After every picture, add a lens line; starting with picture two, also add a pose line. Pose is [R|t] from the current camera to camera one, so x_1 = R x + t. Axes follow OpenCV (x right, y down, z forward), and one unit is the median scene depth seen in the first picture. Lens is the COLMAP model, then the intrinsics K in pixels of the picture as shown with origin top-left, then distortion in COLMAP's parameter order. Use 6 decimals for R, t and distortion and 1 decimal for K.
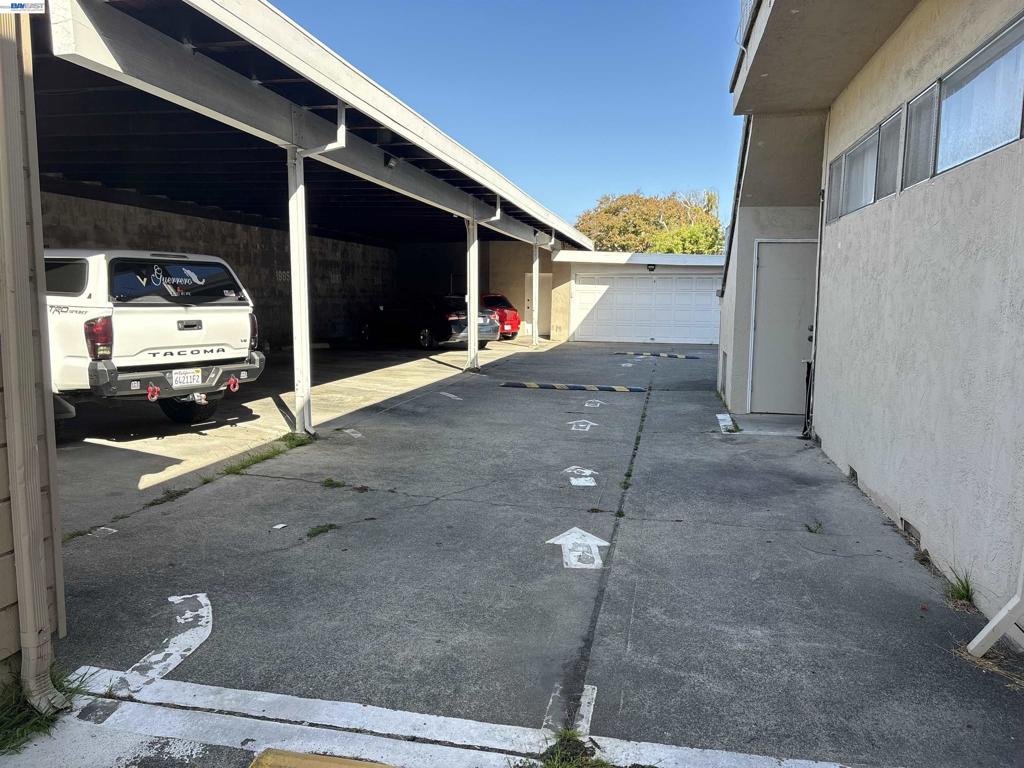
lens RADIAL K [[777.4, 0, 512.3], [0, 777.4, 385.1], [0, 0, 1]] dist [0.054612, -0.058244]
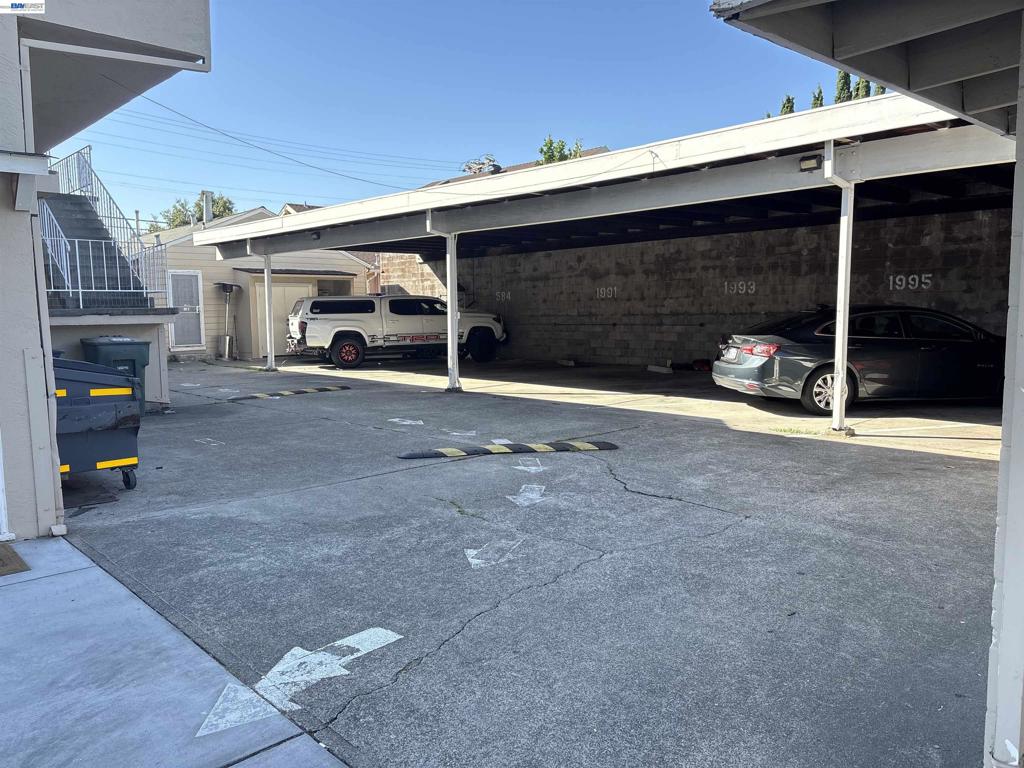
lens RADIAL K [[777.4, 0, 514.4], [0, 777.4, 389.0], [0, 0, 1]] dist [0.054612, -0.058244]
pose [[-0.573501, 0.072353, -0.816003, 0.609329], [-0.094169, 0.983666, 0.153403, -0.155595], [0.813774, 0.164819, -0.557321, 1.442087]]
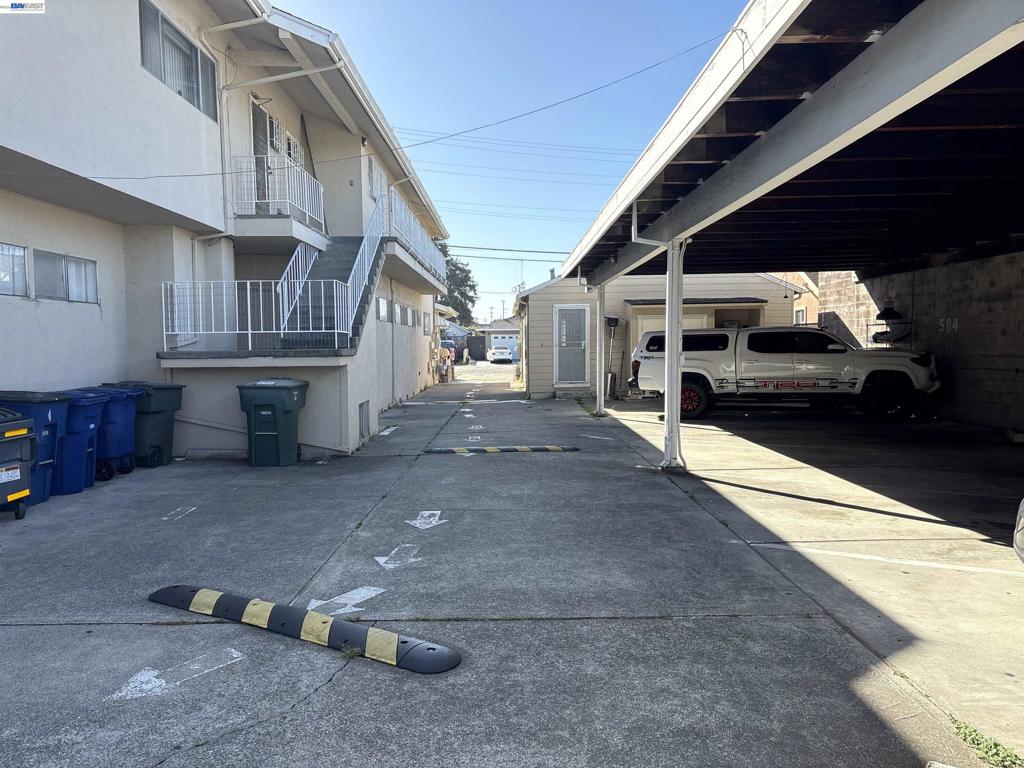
lens RADIAL K [[777.4, 0, 507.2], [0, 777.4, 382.9], [0, 0, 1]] dist [0.054612, -0.058244]
pose [[-0.981616, 0.002485, -0.190849, 0.145198], [-0.028582, 0.986726, 0.159857, -0.171869], [0.188713, 0.162373, -0.968516, 1.445060]]
